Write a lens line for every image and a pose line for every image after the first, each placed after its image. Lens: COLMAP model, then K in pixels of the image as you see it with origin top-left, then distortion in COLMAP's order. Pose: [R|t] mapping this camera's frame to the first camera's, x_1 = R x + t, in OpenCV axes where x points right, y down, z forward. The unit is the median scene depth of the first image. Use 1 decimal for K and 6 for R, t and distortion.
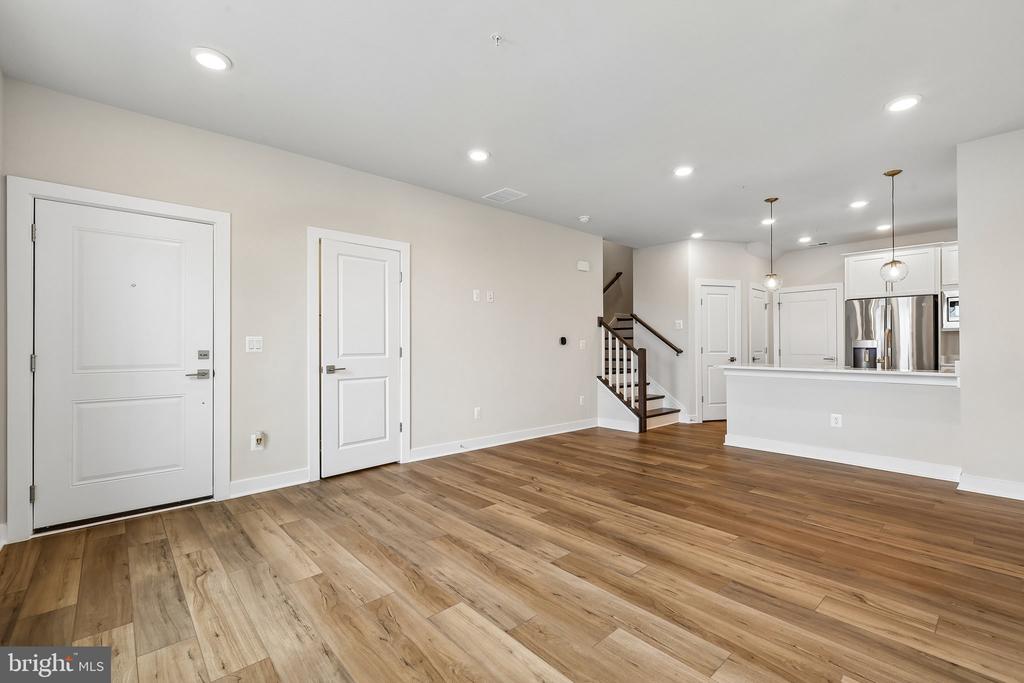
lens RADIAL K [[444.3, 0, 512.0], [0, 444.3, 341.5], [0, 0, 1]] dist [0.001430, 0.000118]
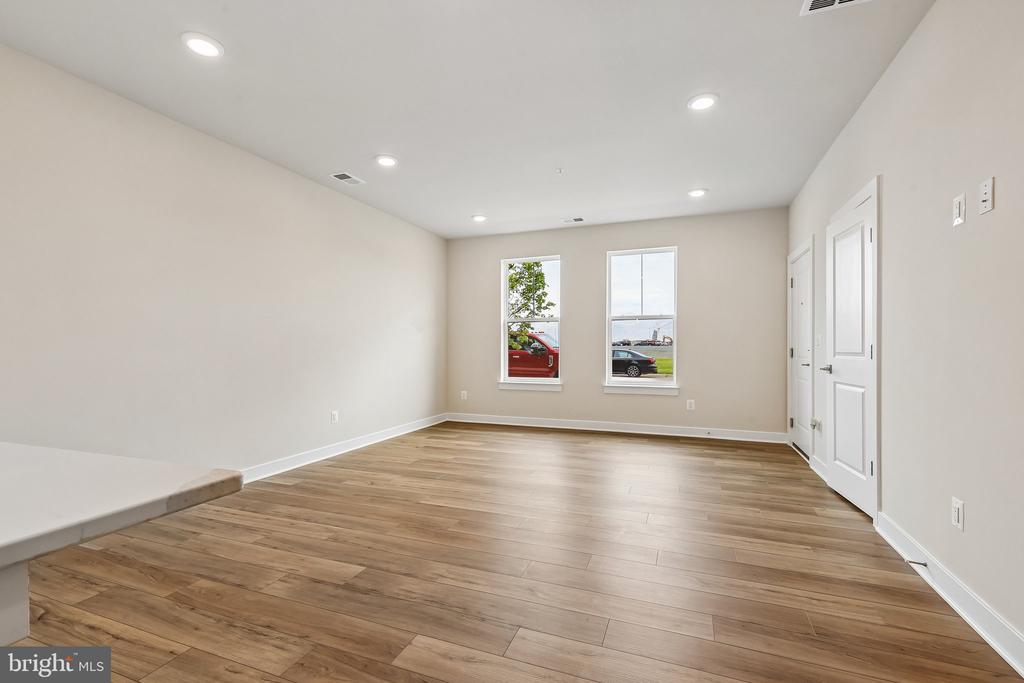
lens RADIAL K [[449.9, 0, 514.2], [0, 449.9, 347.7], [0, 0, 1]] dist [0.002540, -0.000230]
pose [[-0.889369, 0.006056, -0.457149, 0.713907], [0.010381, 0.999922, -0.006949, 0.024914], [0.457071, -0.010926, -0.889363, 1.887112]]
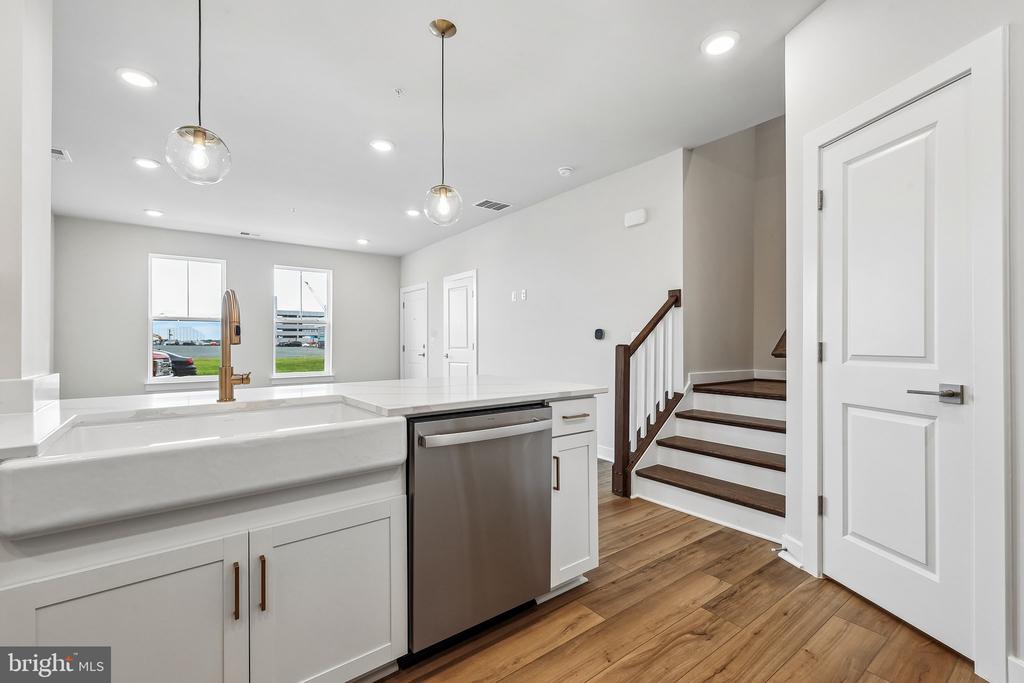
lens RADIAL K [[444.3, 0, 512.0], [0, 444.3, 341.5], [0, 0, 1]] dist [0.001430, 0.000118]
pose [[-0.088807, -0.001603, -0.996048, 1.656560], [0.017967, 0.999833, -0.003211, 0.021238], [0.995887, -0.018181, -0.088763, 1.751720]]
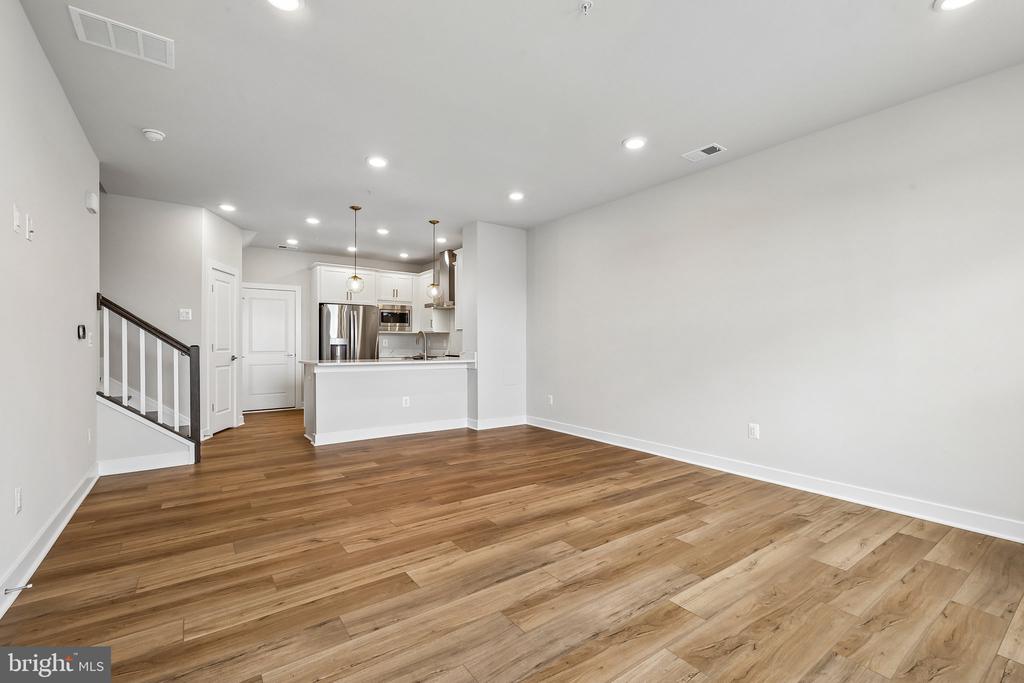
lens RADIAL K [[449.9, 0, 514.2], [0, 449.9, 347.7], [0, 0, 1]] dist [0.002540, -0.000230]
pose [[0.107477, -0.006246, 0.994188, -0.723755], [-0.012603, 0.999891, 0.007644, 0.013648], [-0.994128, -0.013351, 0.107386, 0.786579]]
